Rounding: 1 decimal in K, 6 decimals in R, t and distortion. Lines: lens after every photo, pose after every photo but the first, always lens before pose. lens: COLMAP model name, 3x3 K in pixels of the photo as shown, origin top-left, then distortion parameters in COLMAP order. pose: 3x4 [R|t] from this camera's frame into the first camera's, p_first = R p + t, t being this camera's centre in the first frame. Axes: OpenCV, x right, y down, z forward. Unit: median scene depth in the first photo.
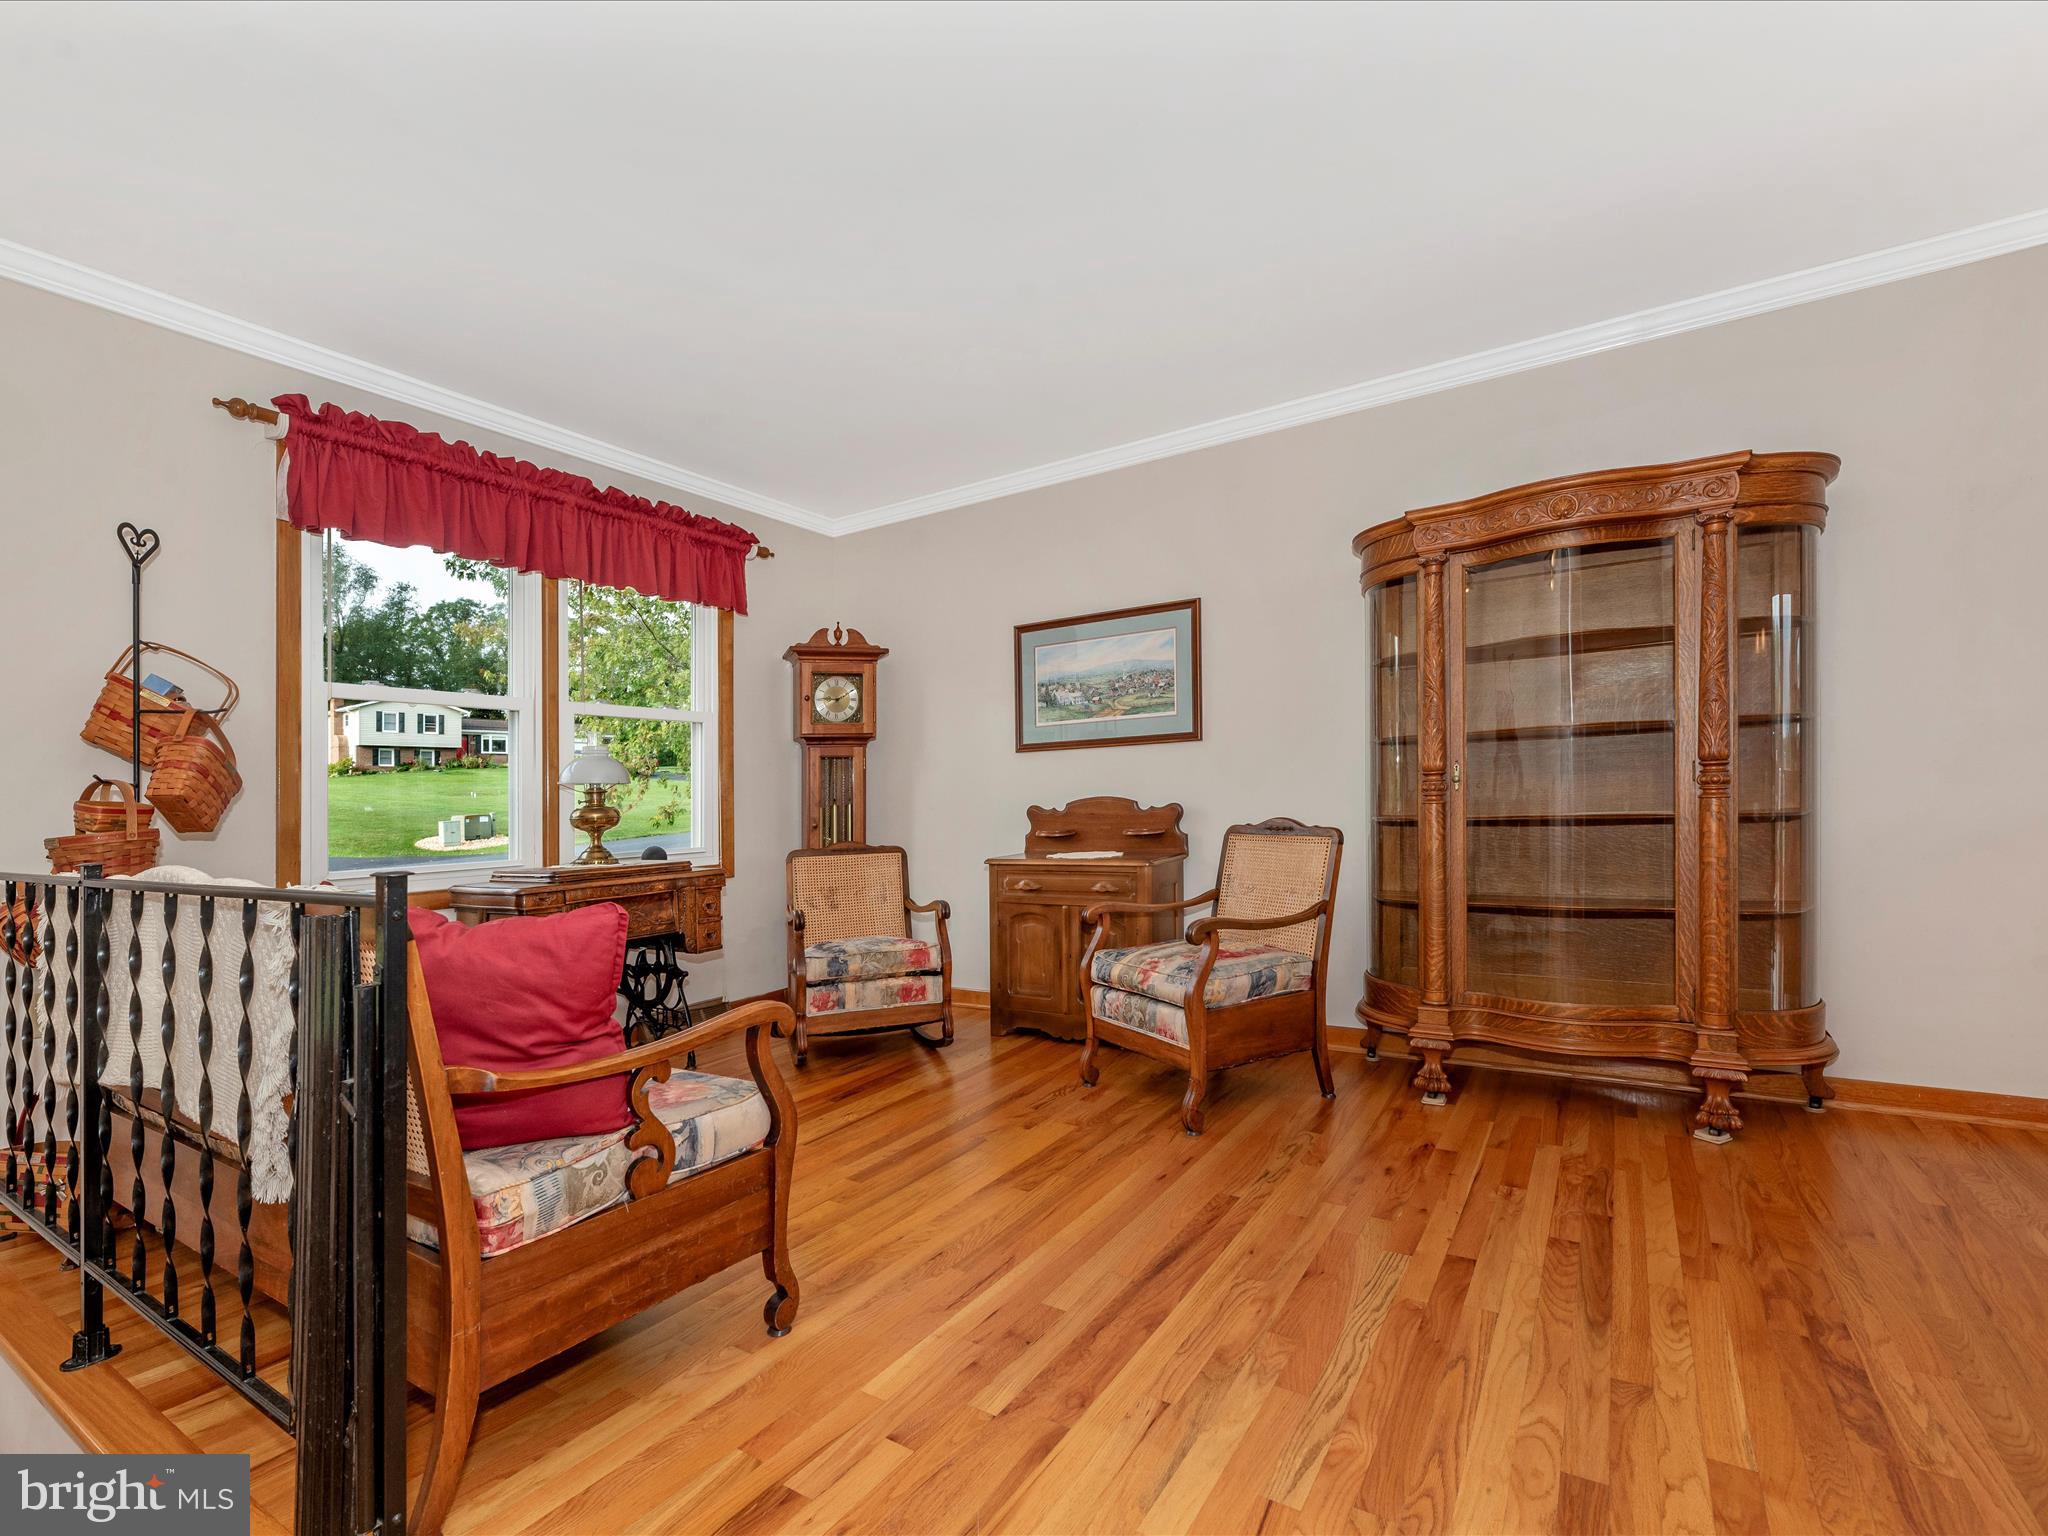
lens RADIAL K [[950.2, 0, 986.9], [0, 950.2, 811.1], [0, 0, 1]] dist [0.001985, 0.001408]
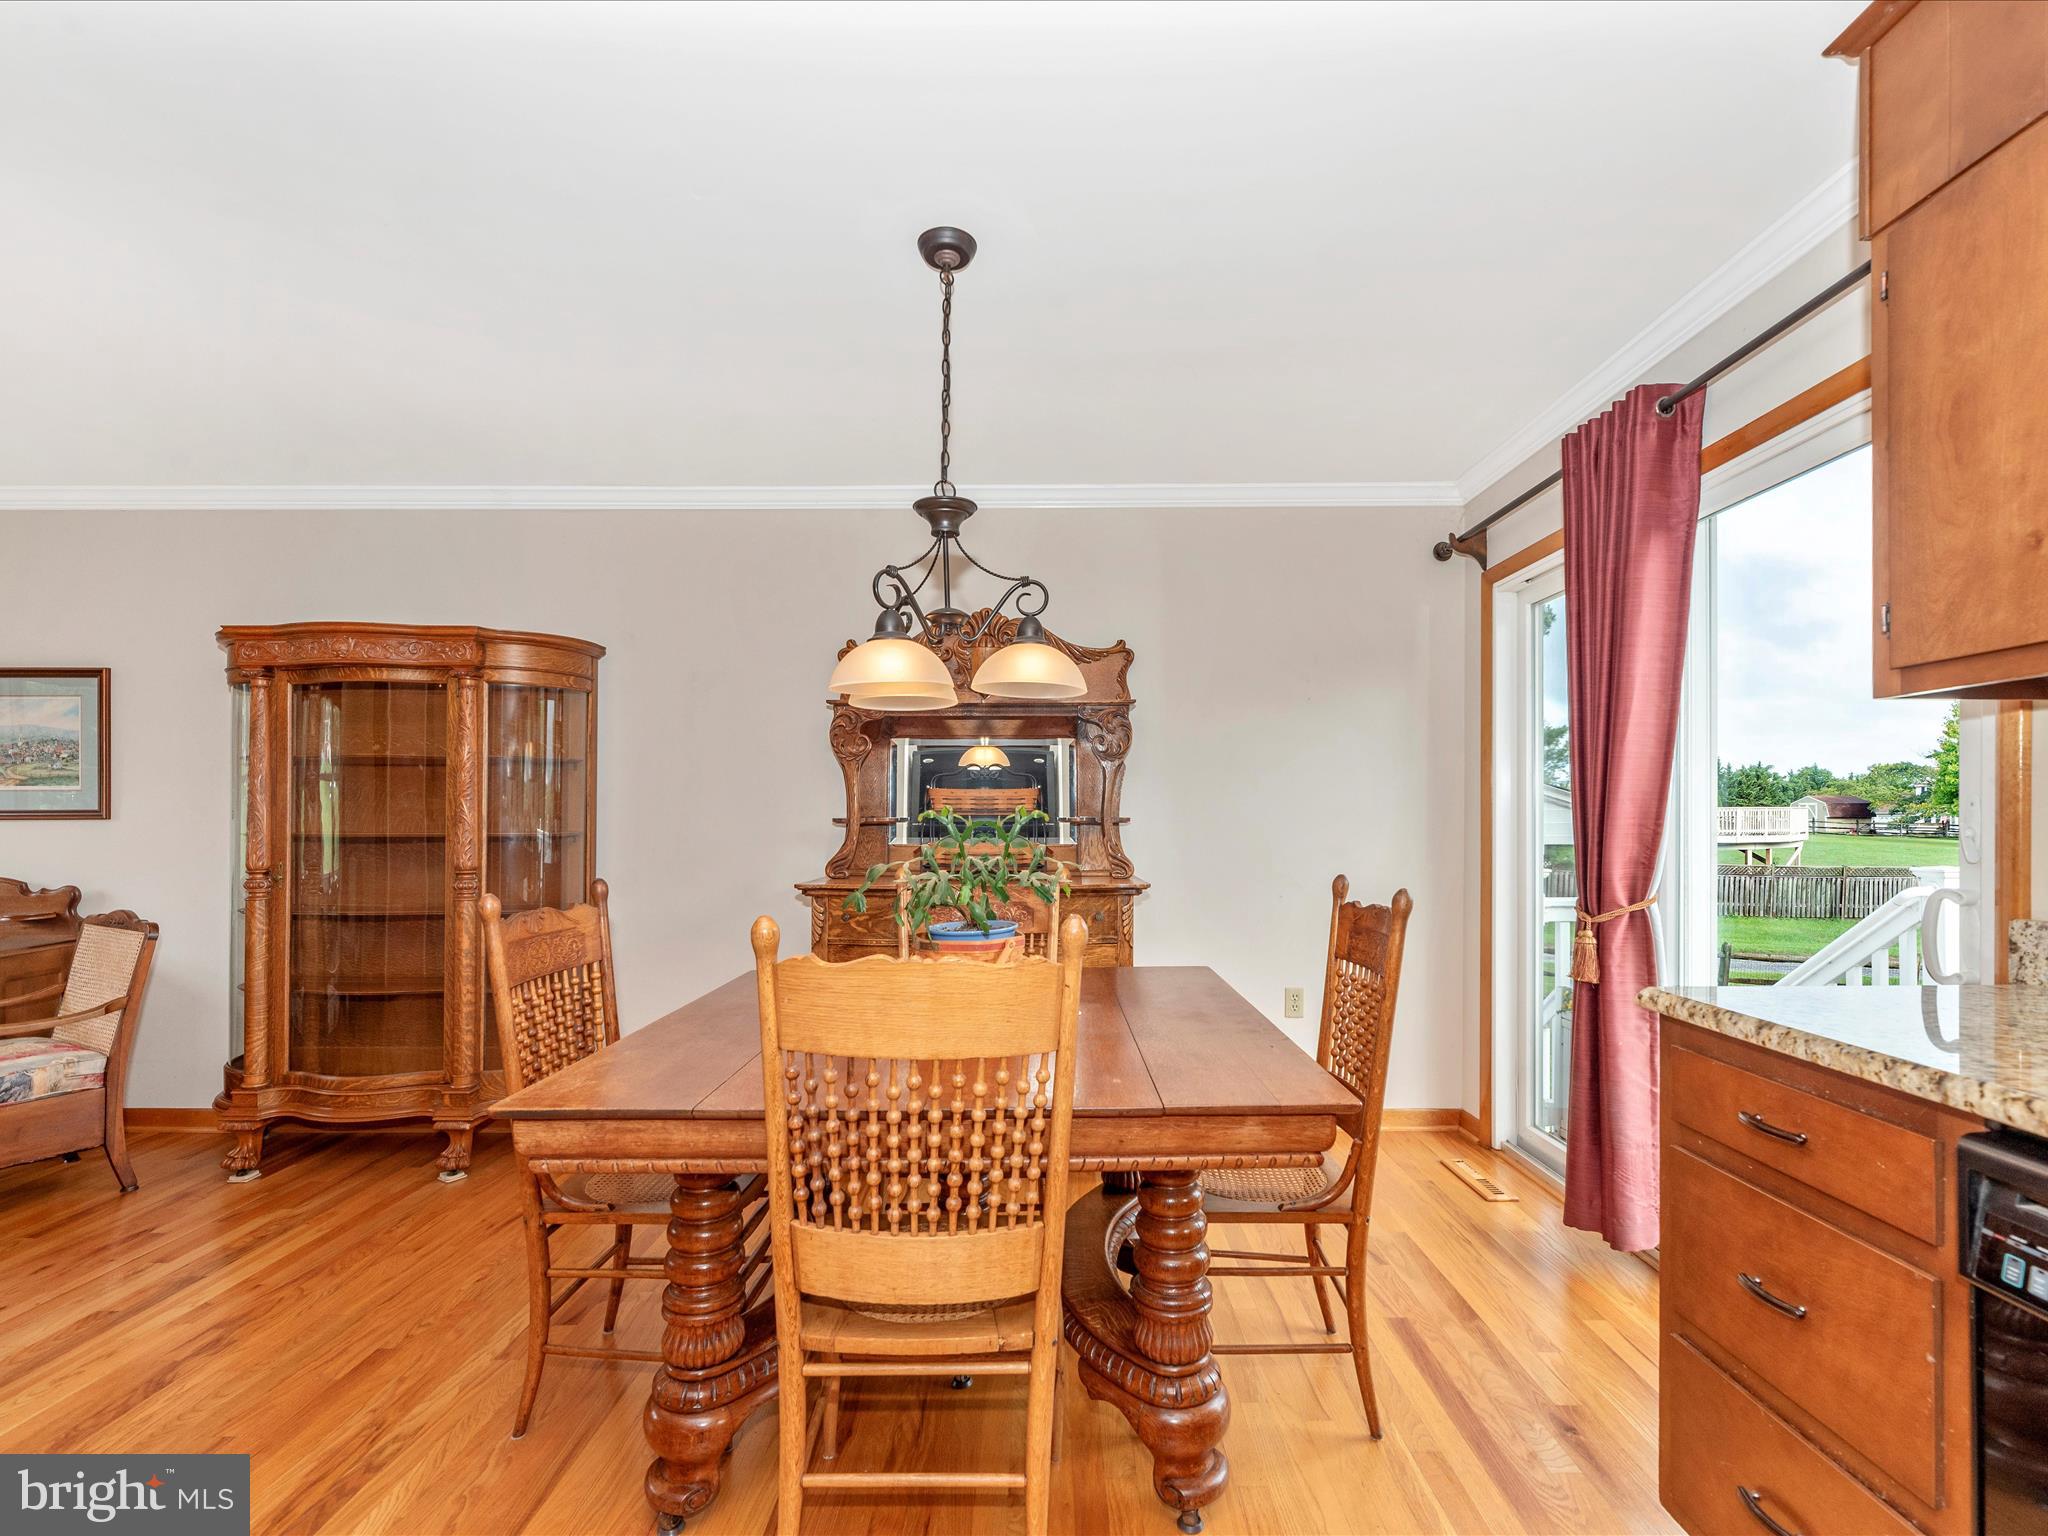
lens RADIAL K [[1021.0, 0, 1114.2], [0, 1021.0, 793.9], [0, 0, 1]] dist [0.000884, 0.000125]
pose [[0.828598, 0.038393, 0.558526, 0.644672], [-0.018628, 0.998984, -0.041036, -0.101561], [-0.559534, 0.023598, 0.828471, -0.520913]]
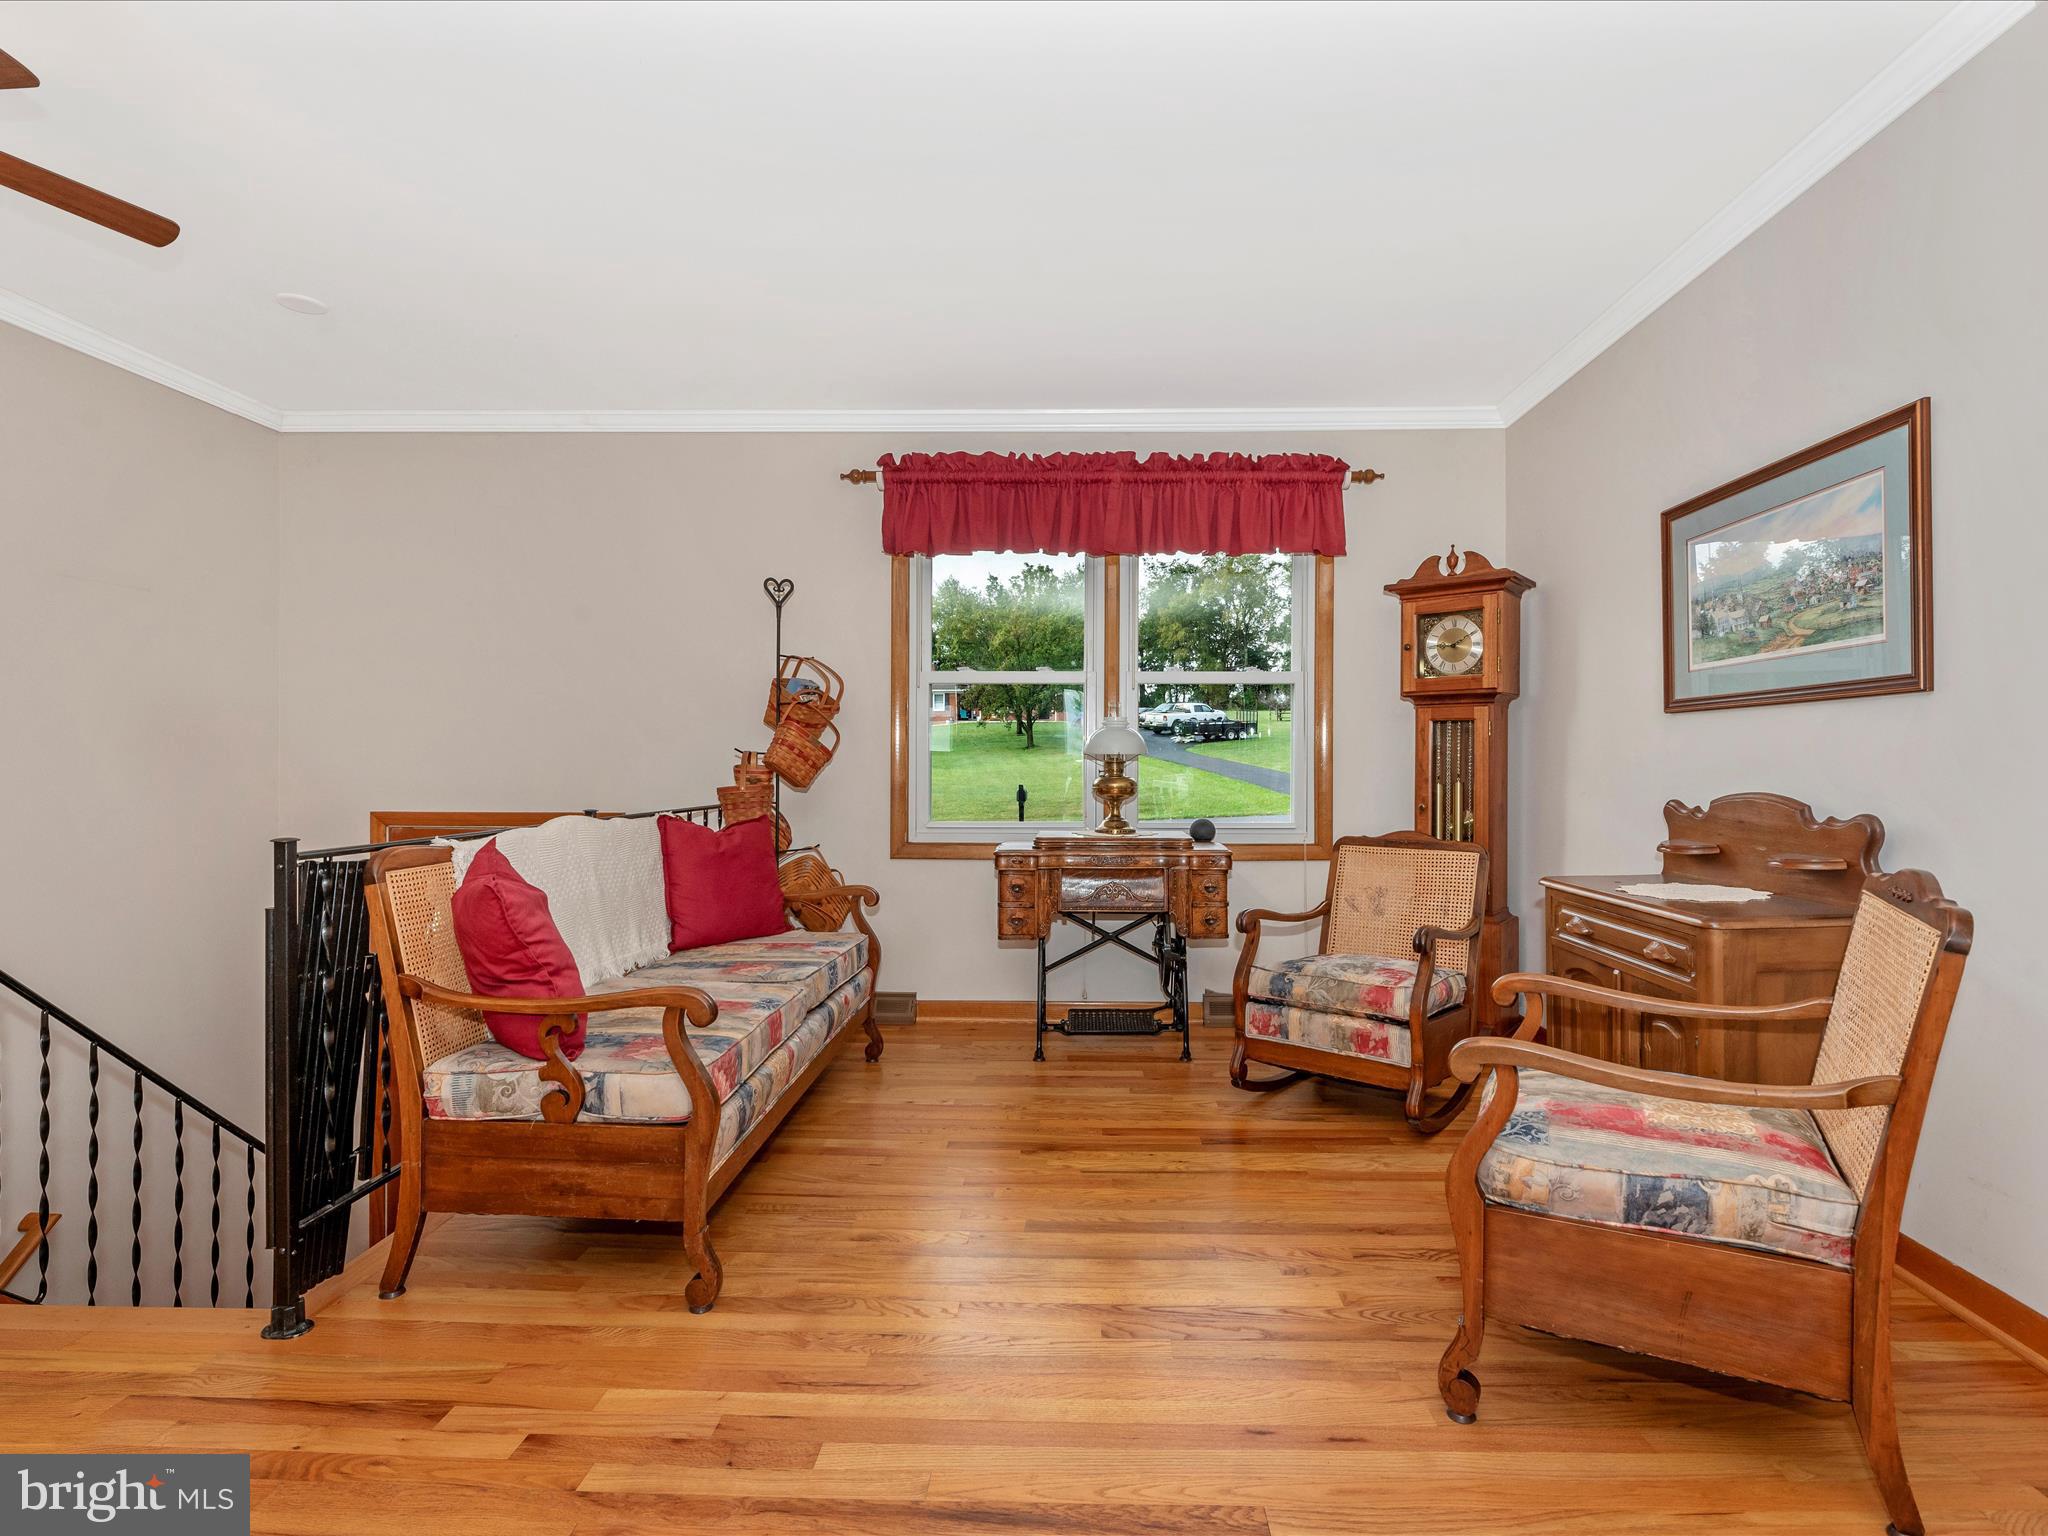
lens RADIAL K [[990.6, 0, 1053.4], [0, 990.6, 763.1], [0, 0, 1]] dist [-0.000608, -0.000111]
pose [[0.535580, 0.031624, -0.843892, 0.551617], [-0.025564, 0.999448, 0.021229, -0.048795], [0.844098, 0.010203, 0.536092, 0.466090]]
